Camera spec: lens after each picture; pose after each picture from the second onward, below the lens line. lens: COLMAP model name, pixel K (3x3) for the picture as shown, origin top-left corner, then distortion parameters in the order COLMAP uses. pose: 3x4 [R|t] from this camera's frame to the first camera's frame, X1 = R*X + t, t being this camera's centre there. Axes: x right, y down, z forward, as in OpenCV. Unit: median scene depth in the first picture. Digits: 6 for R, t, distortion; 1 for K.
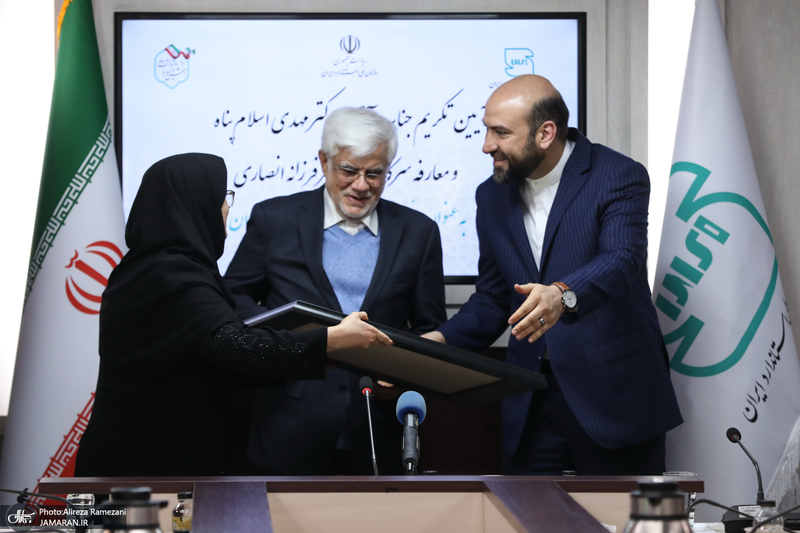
lens RADIAL K [[3631.7, 0, 375.4], [0, 3631.7, 296.2], [0, 0, 1]] dist [0.511257, 0.000000]
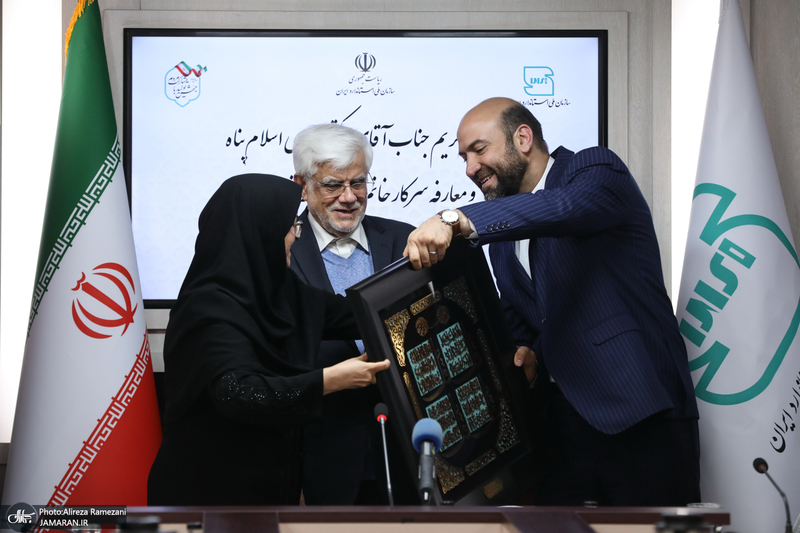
lens RADIAL K [[4116.7, 0, 404.6], [0, 4116.7, 245.9], [0, 0, 1]] dist [0.846371, 0.000000]
pose [[0.999976, 0.003036, -0.006167, 0.010450], [-0.003160, 0.999791, -0.020177, 0.002336], [0.006104, 0.020196, 0.999777, -0.103613]]
